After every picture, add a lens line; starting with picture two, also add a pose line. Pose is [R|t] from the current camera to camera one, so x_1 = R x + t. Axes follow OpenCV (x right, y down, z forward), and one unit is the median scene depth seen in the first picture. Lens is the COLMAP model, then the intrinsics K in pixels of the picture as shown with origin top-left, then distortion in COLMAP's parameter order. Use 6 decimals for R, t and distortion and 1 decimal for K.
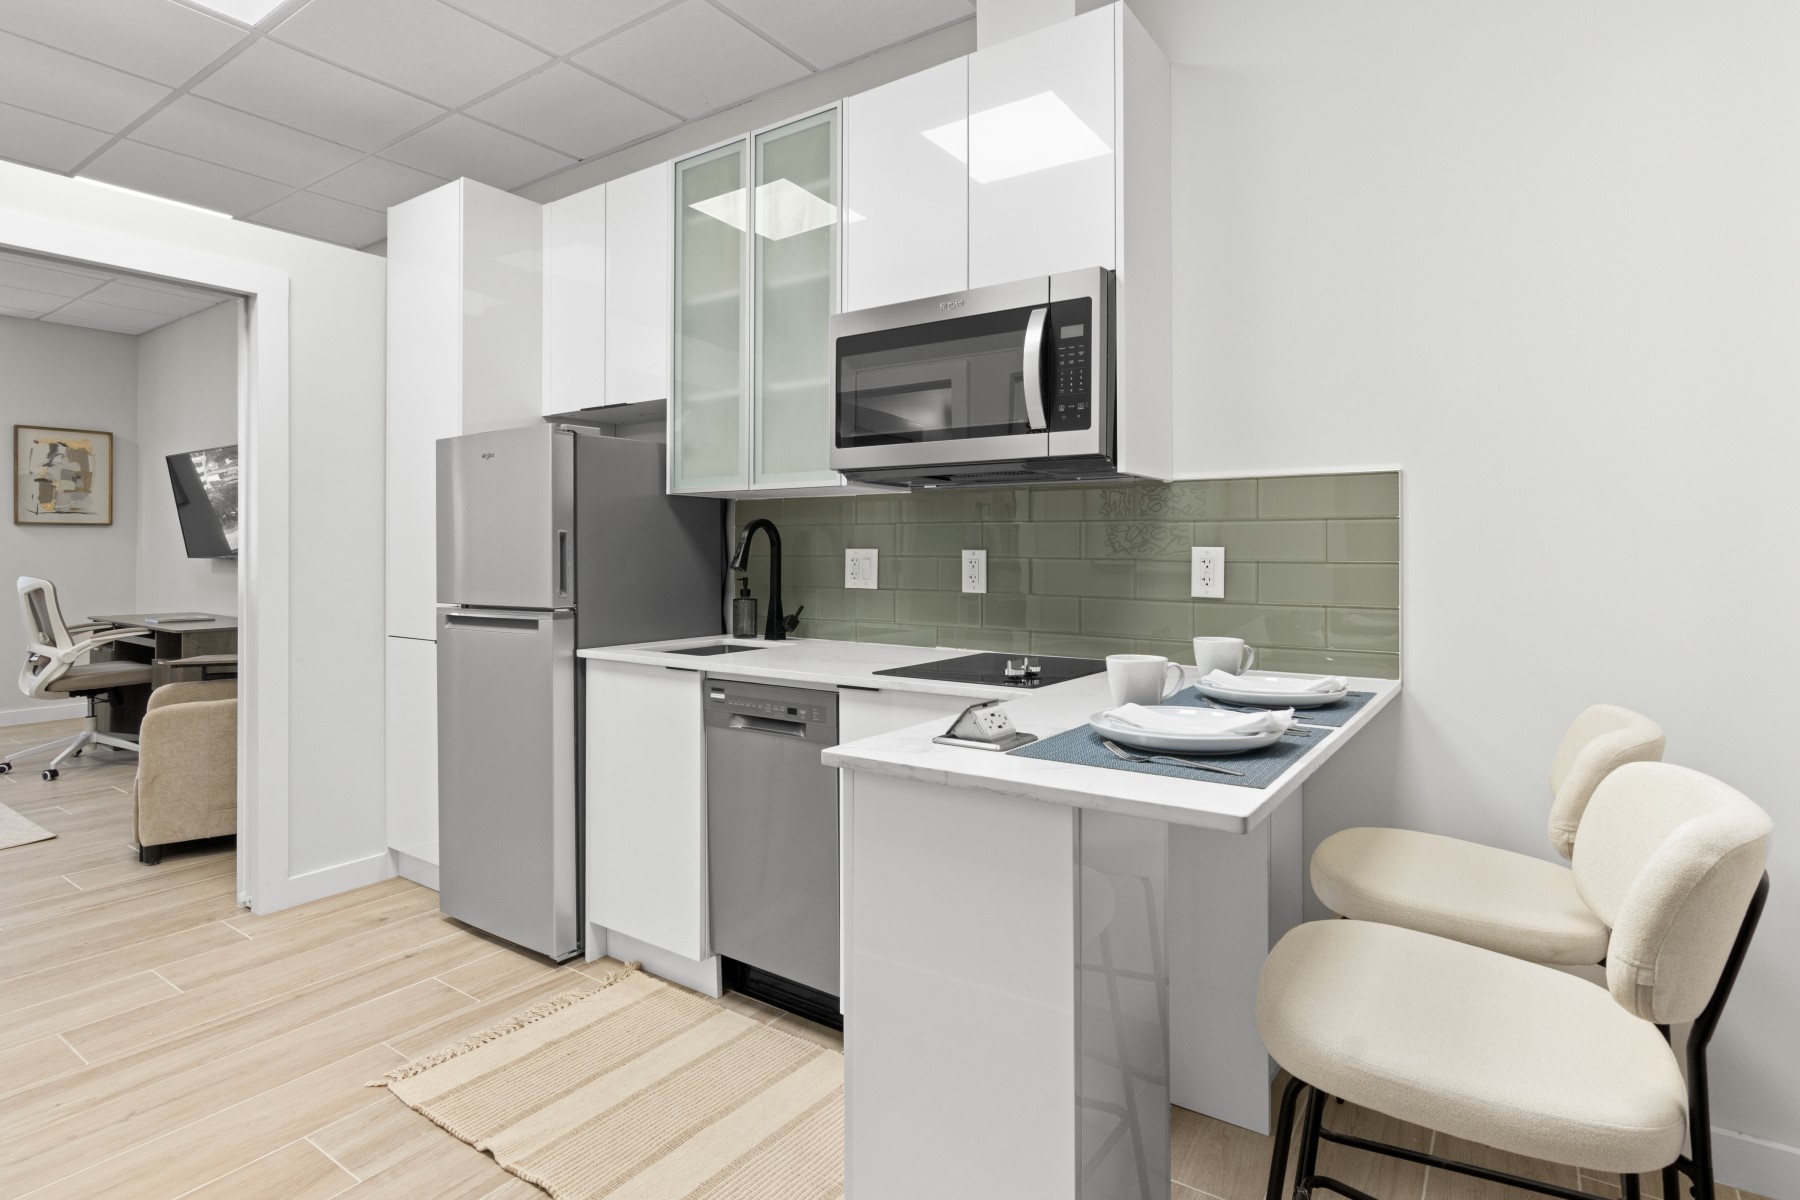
lens RADIAL K [[934.5, 0, 899.1], [0, 934.5, 547.1], [0, 0, 1]] dist [0.001535, 0.000069]
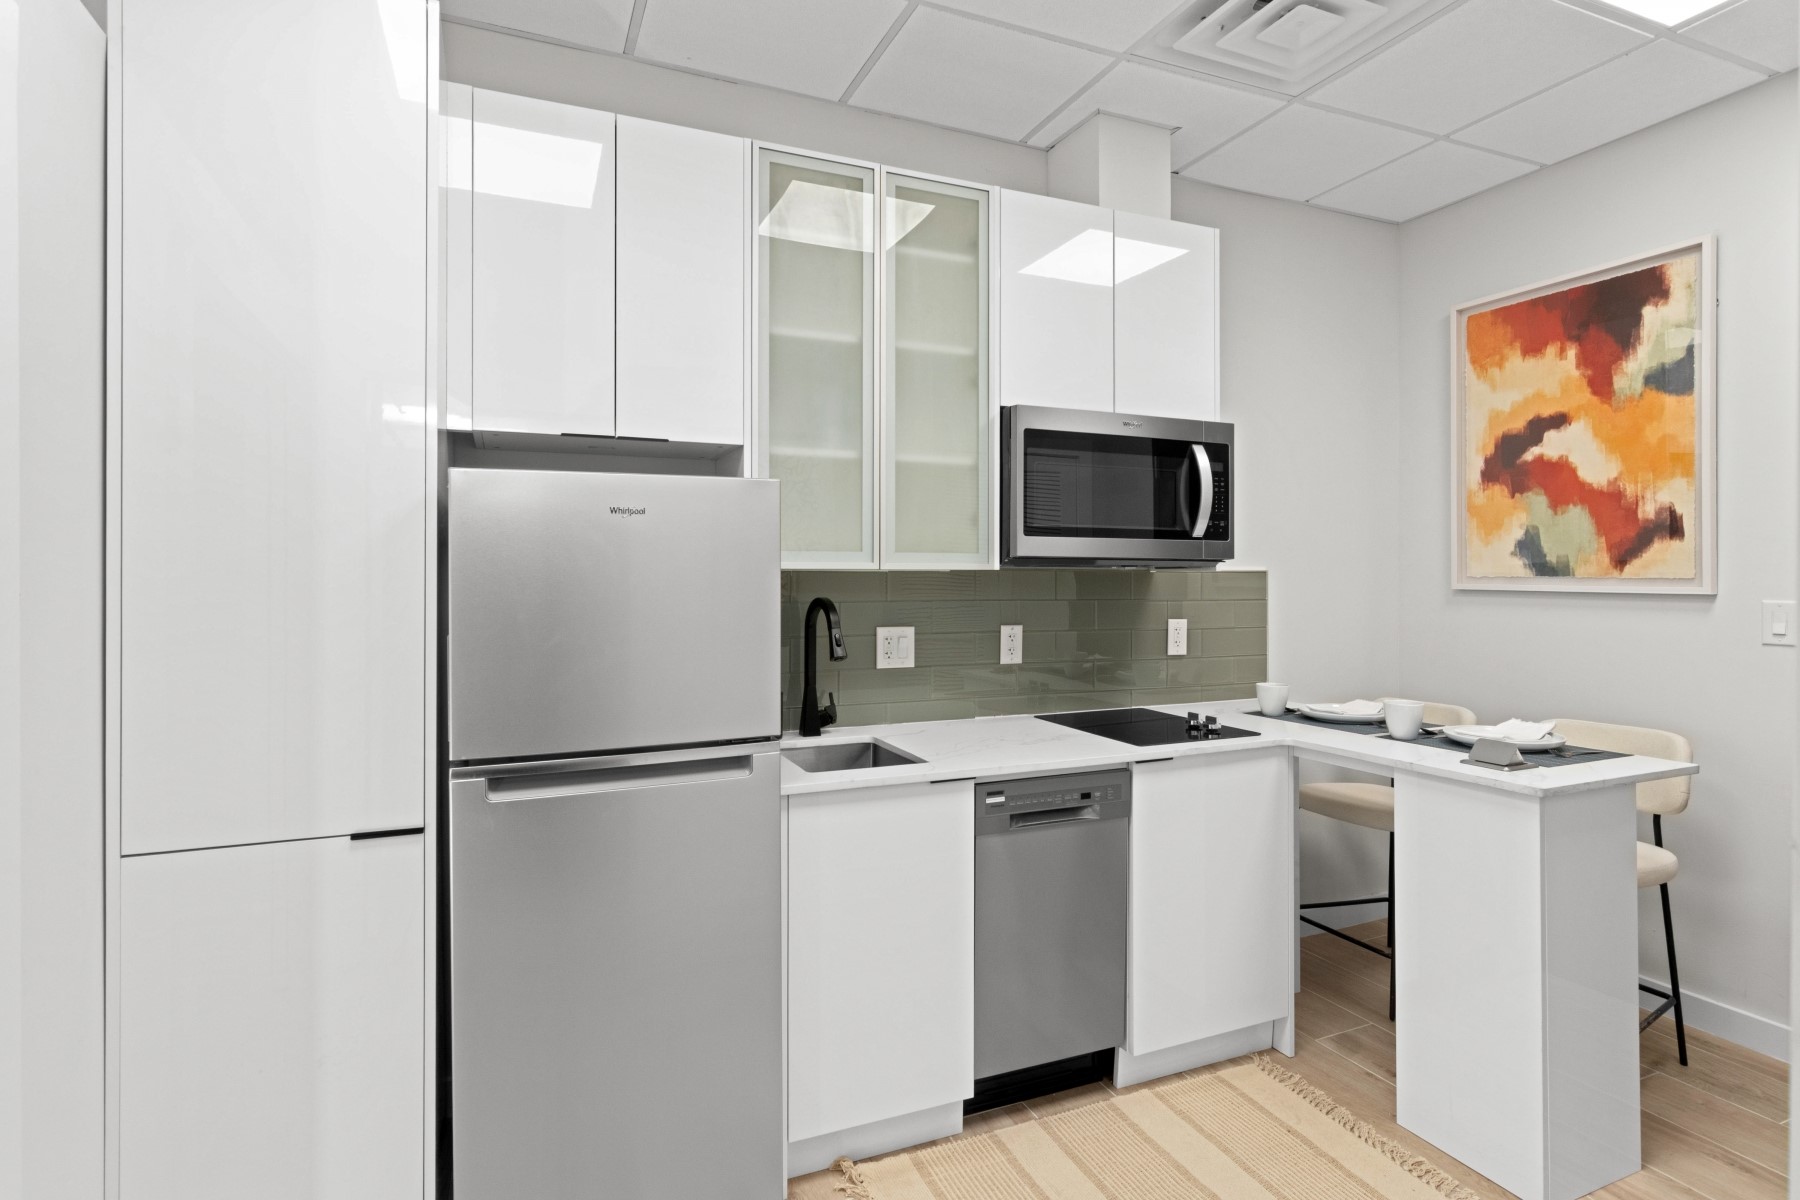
lens RADIAL K [[907.0, 0, 898.1], [0, 907.0, 572.6], [0, 0, 1]] dist [-0.003005, -0.000517]
pose [[0.528109, 0.000356, 0.849177, -0.941160], [-0.005952, 0.999977, 0.003282, -0.064556], [-0.849156, -0.006788, 0.528098, 0.565072]]
